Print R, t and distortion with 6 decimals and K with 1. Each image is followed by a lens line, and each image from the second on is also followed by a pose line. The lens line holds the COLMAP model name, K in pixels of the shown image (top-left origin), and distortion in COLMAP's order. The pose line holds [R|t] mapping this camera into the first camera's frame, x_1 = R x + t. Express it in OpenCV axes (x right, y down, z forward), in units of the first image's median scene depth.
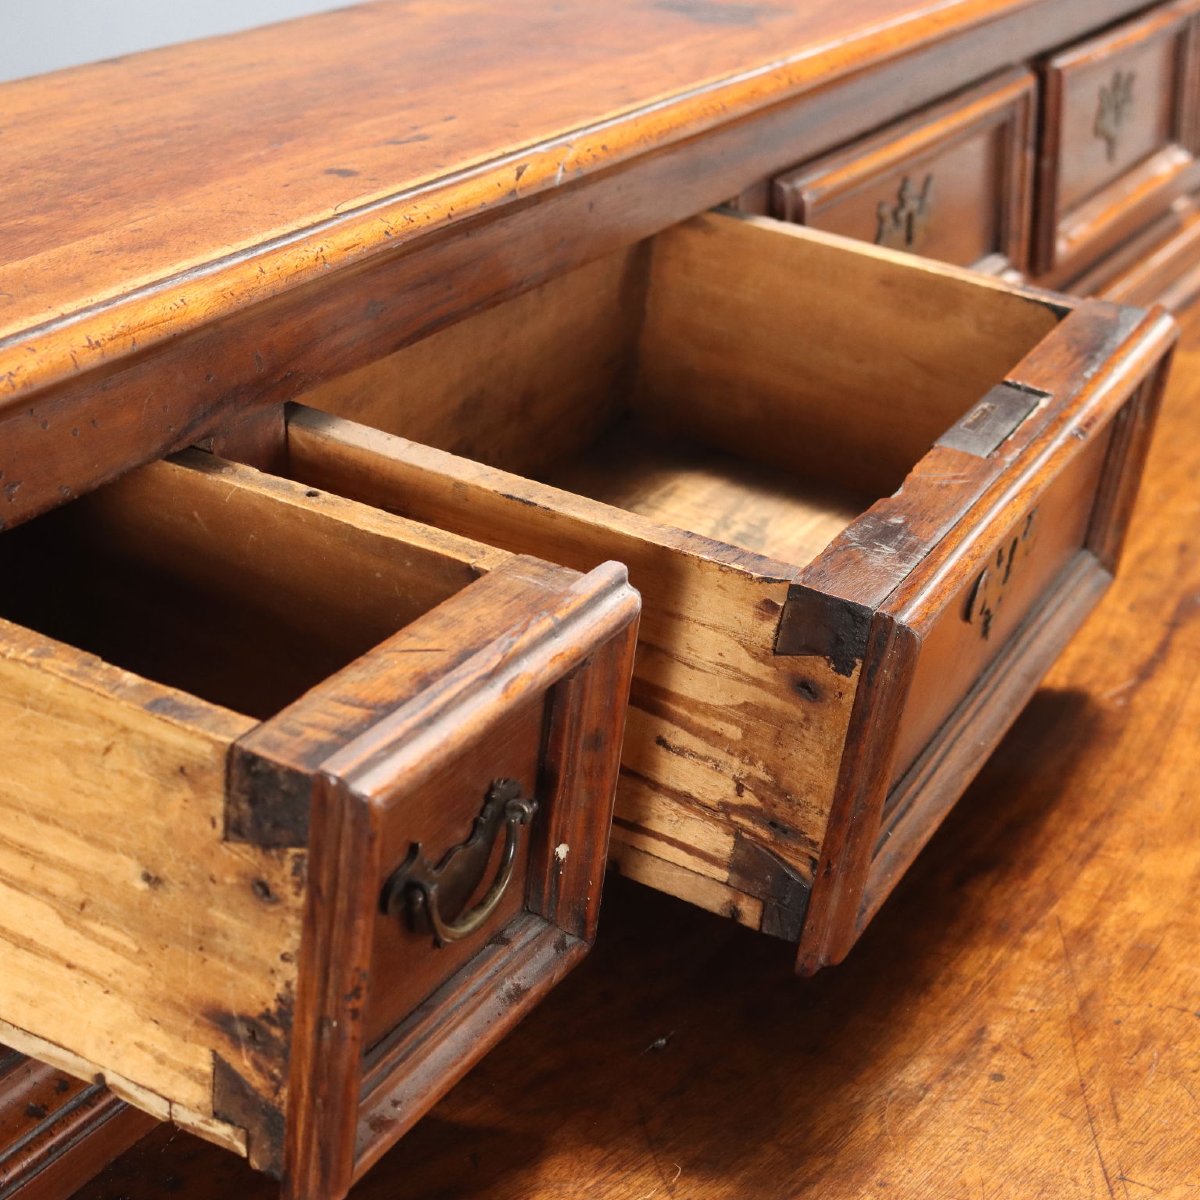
lens RADIAL K [[2244.2, 0, 600.0], [0, 2244.2, 600.0], [0, 0, 1]] dist [0.009342, 0.017112]
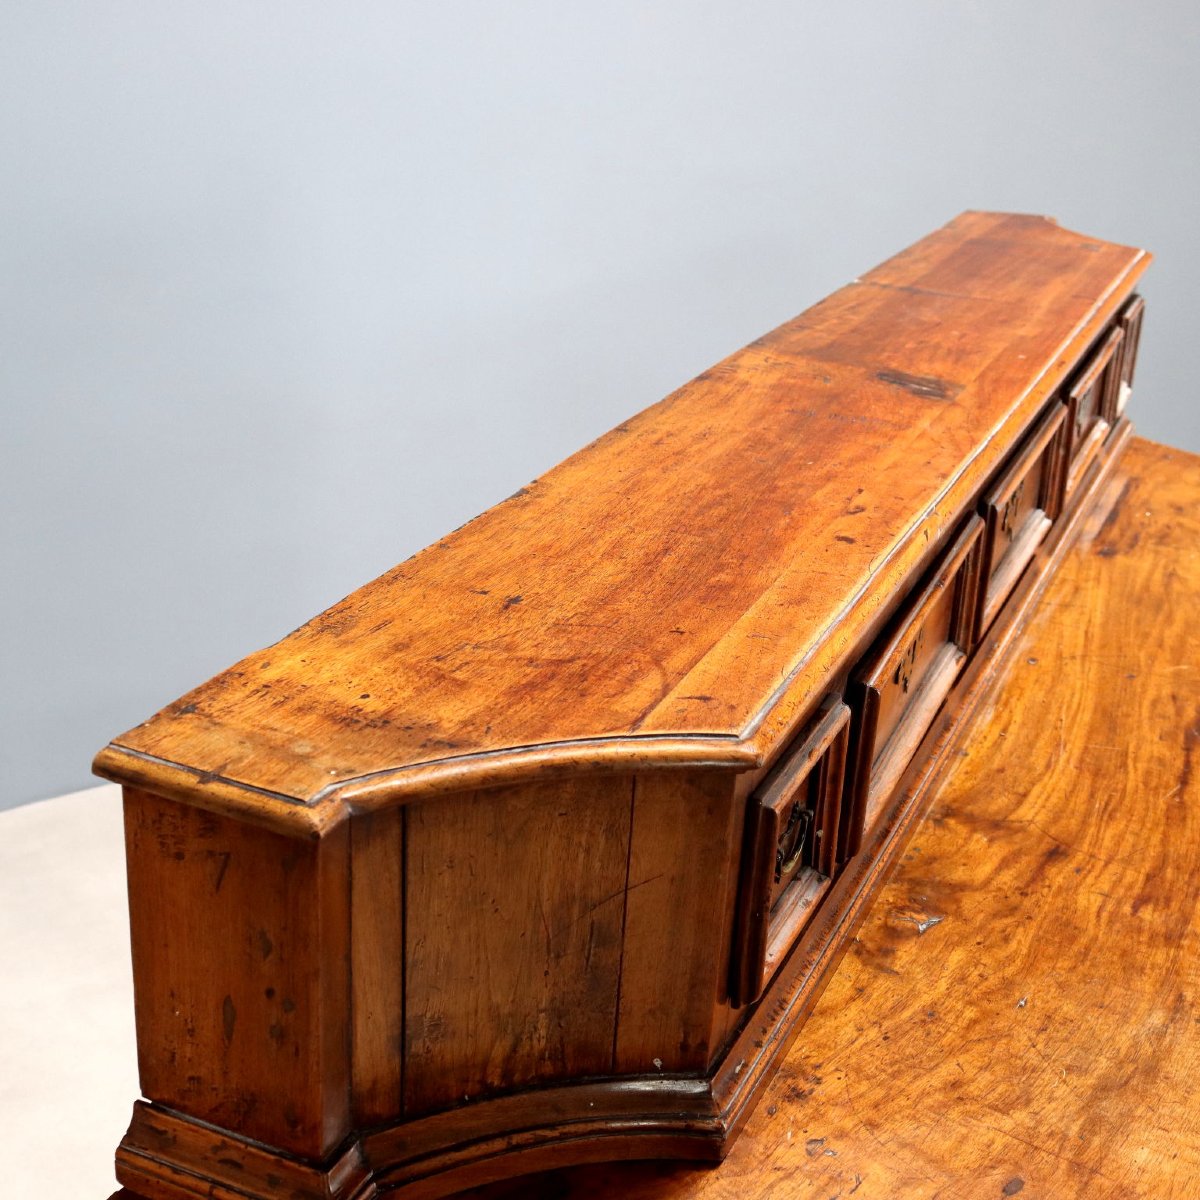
lens RADIAL K [[1691.2, 0, 600.0], [0, 1691.2, 600.0], [0, 0, 1]] dist [0.022179, 0.021387]
pose [[0.995652, 0.014169, 0.092069, -0.413311], [-0.014314, 0.999897, 0.000919, -0.126400], [-0.092046, -0.002233, 0.995752, -0.363939]]
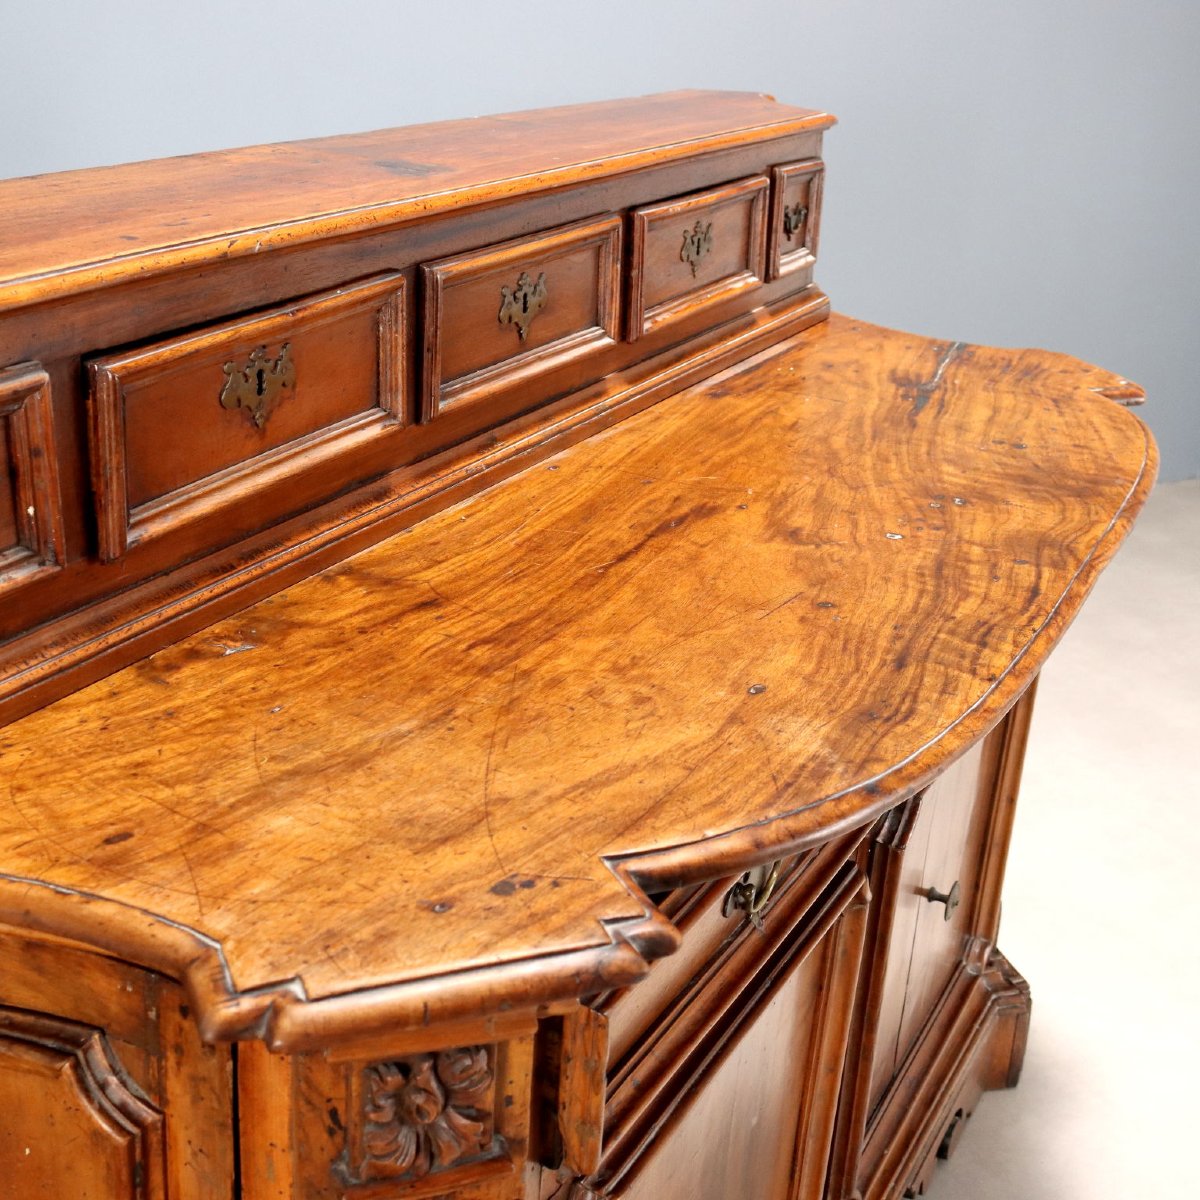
lens RADIAL K [[1716.3, 0, 600.0], [0, 1716.3, 600.0], [0, 0, 1]] dist [0.000182, 0.032671]
pose [[0.998344, 0.037633, 0.043517, 0.200852], [-0.036717, 0.999091, -0.021680, 0.111720], [-0.044293, 0.020047, 0.998817, -0.379889]]
